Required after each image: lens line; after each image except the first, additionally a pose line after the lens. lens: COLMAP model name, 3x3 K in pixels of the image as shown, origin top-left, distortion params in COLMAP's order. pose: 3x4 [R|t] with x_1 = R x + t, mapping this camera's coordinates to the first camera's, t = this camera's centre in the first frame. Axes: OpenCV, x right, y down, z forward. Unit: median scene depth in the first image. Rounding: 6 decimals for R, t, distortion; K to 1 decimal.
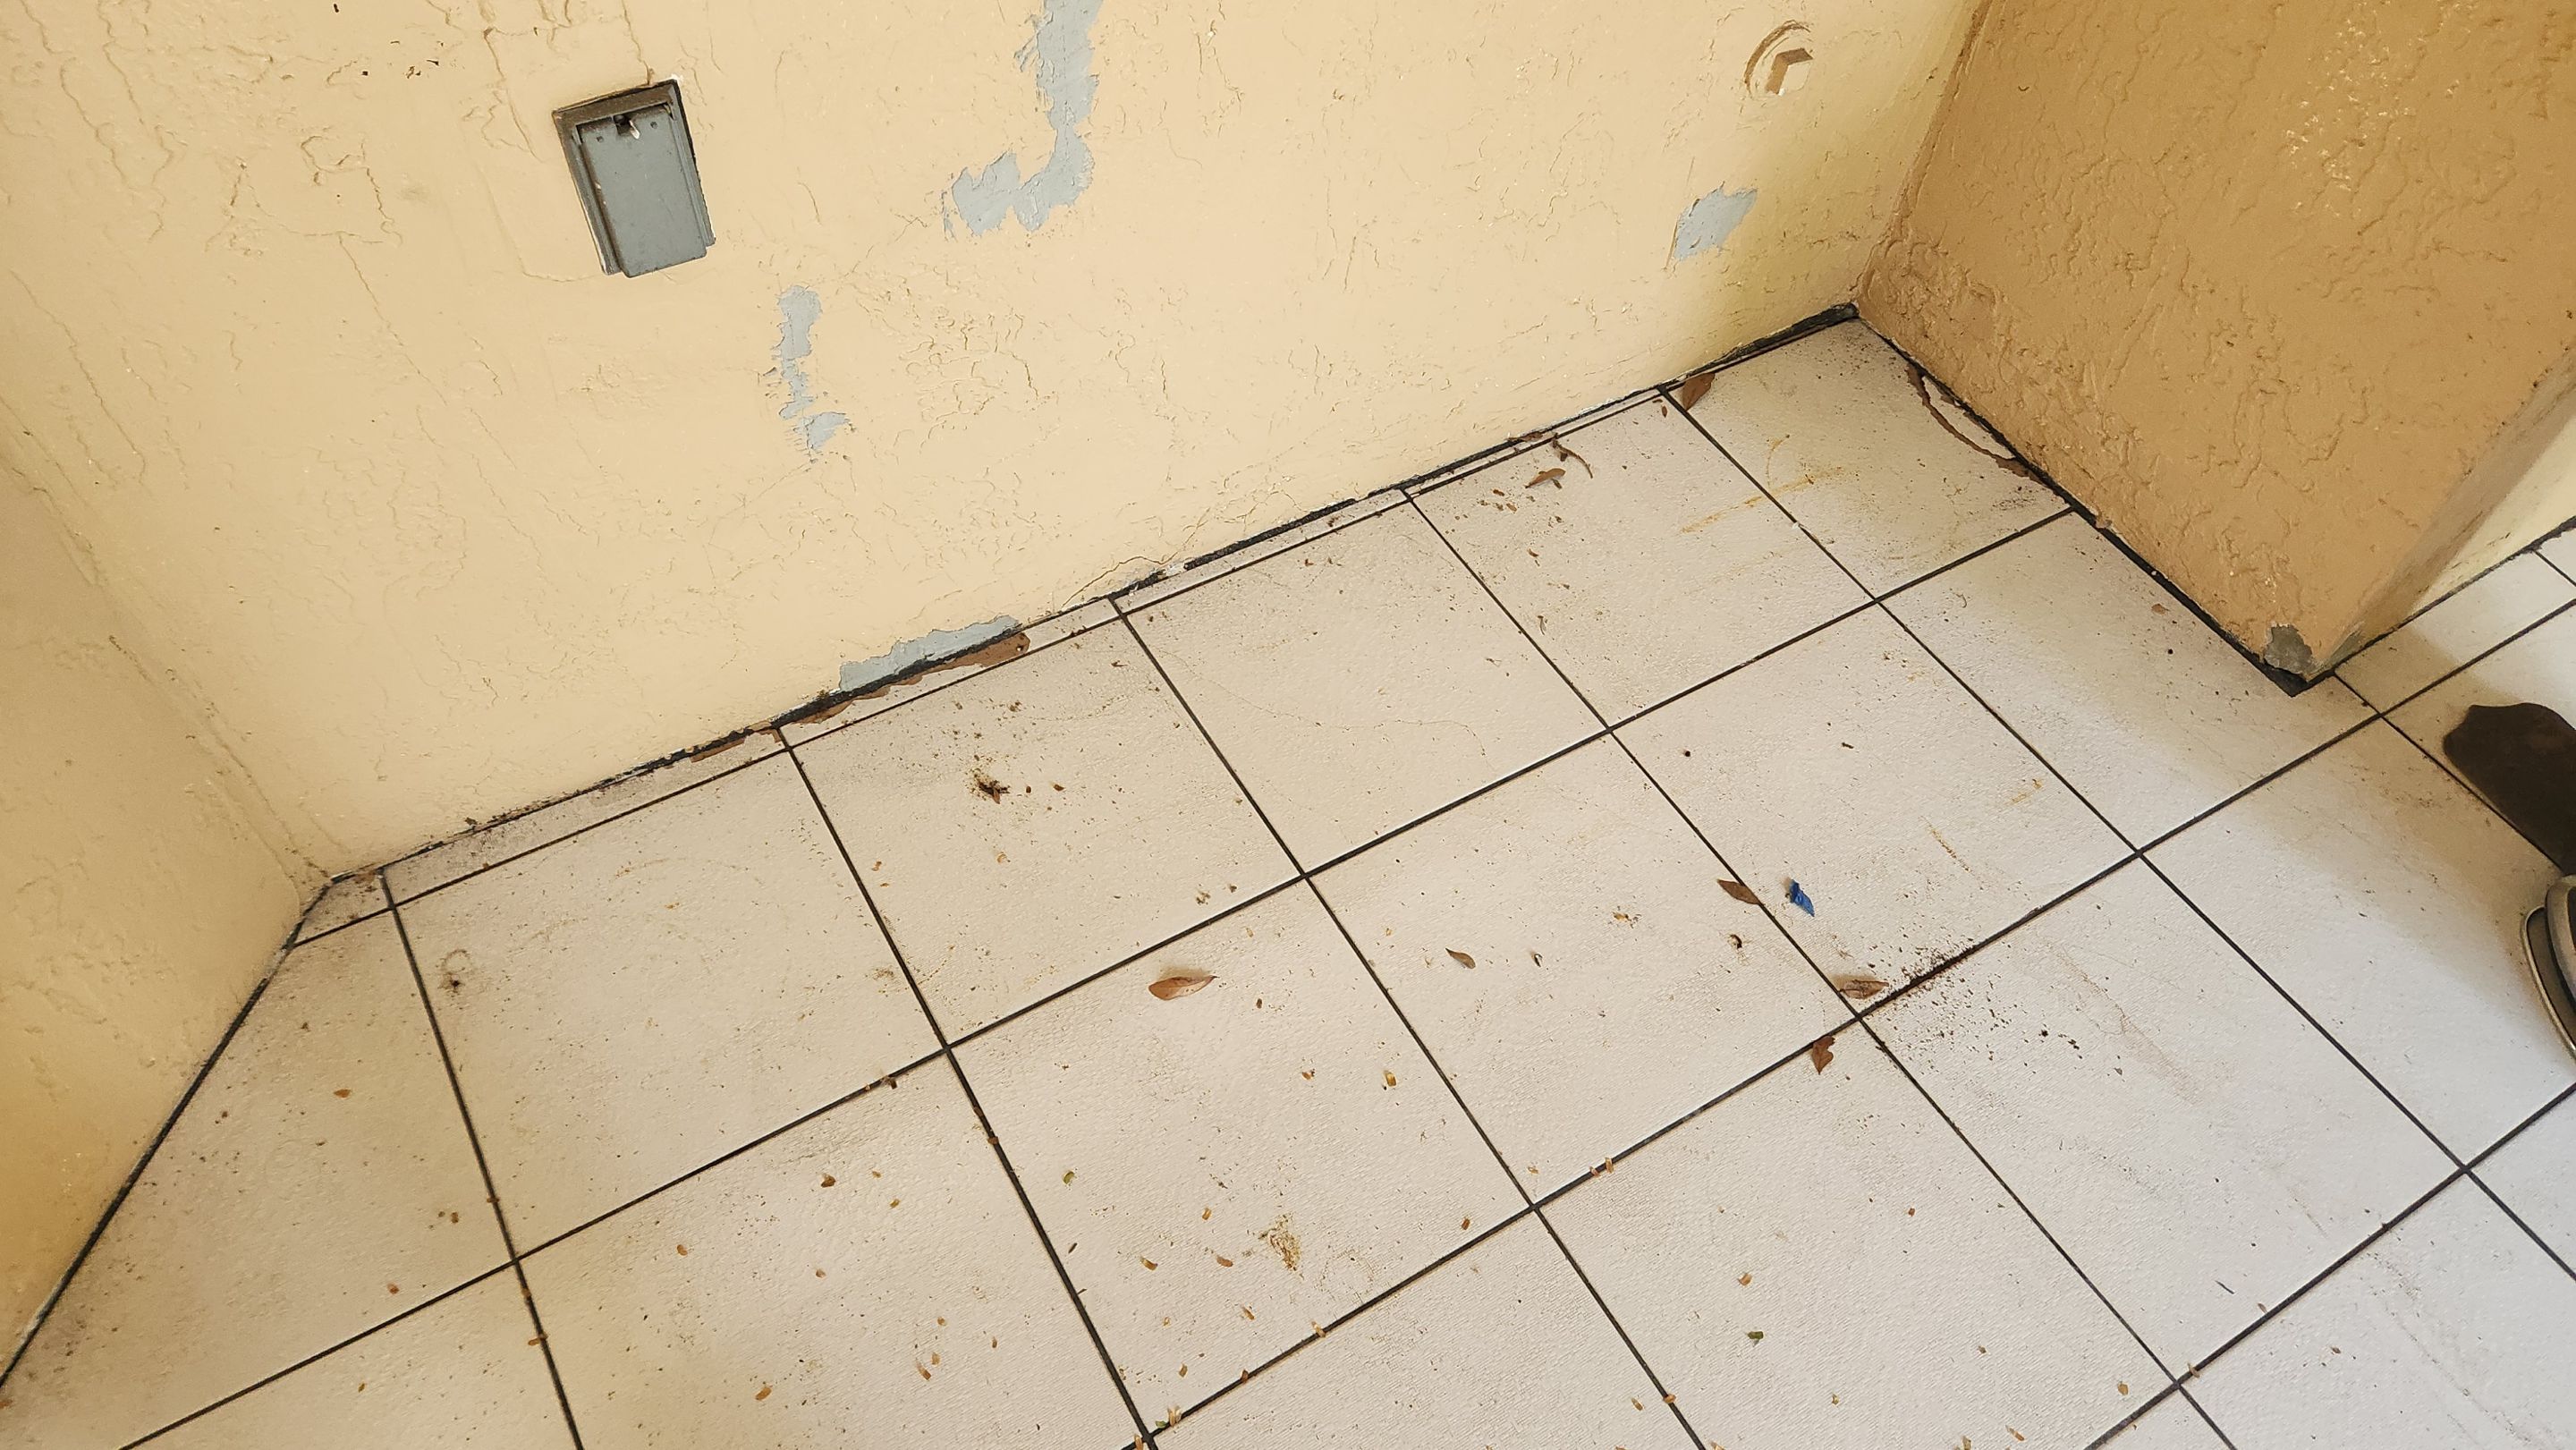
lens RADIAL K [[1705.9, 0, 1247.1], [0, 1705.9, 721.1], [0, 0, 1]] dist [0.075602, -0.072623]
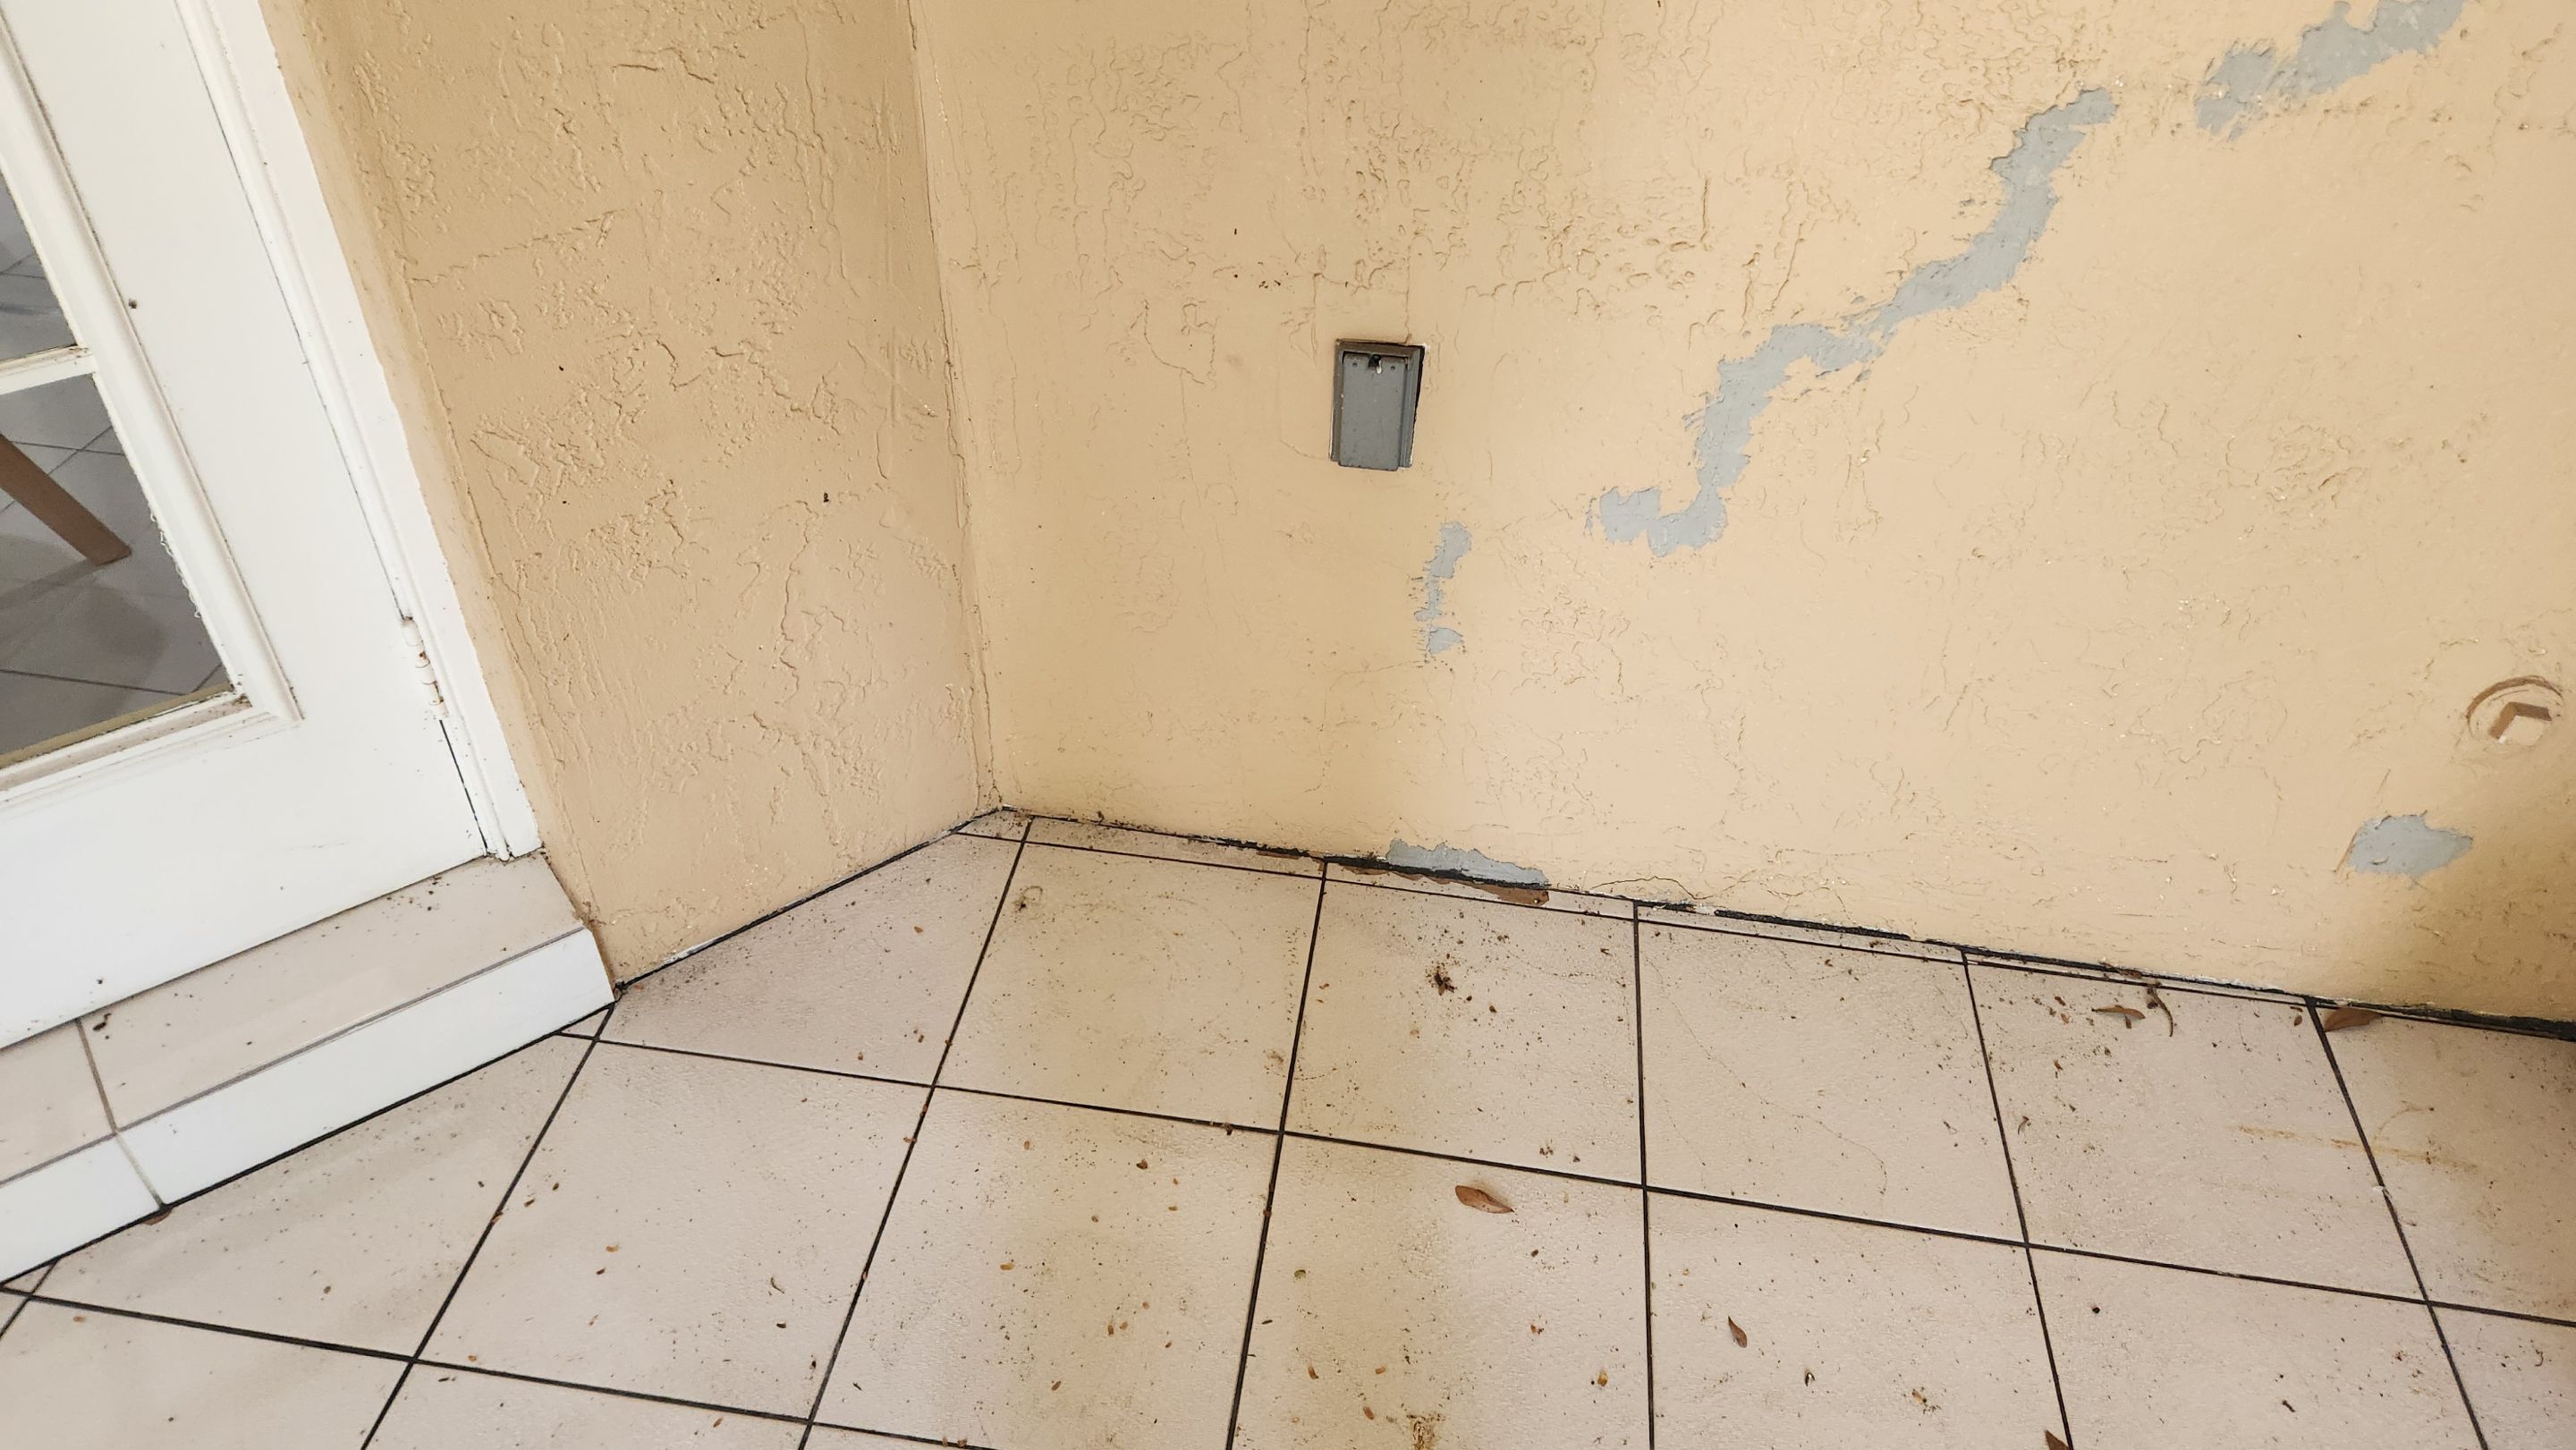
lens RADIAL K [[1705.9, 0, 1261.1], [0, 1705.9, 739.5], [0, 0, 1]] dist [0.075602, -0.072623]
pose [[0.775839, 0.388734, -0.496951, 0.268738], [-0.495631, 0.862897, -0.098787, 0.074055], [0.390416, 0.322947, 0.862137, -0.098894]]
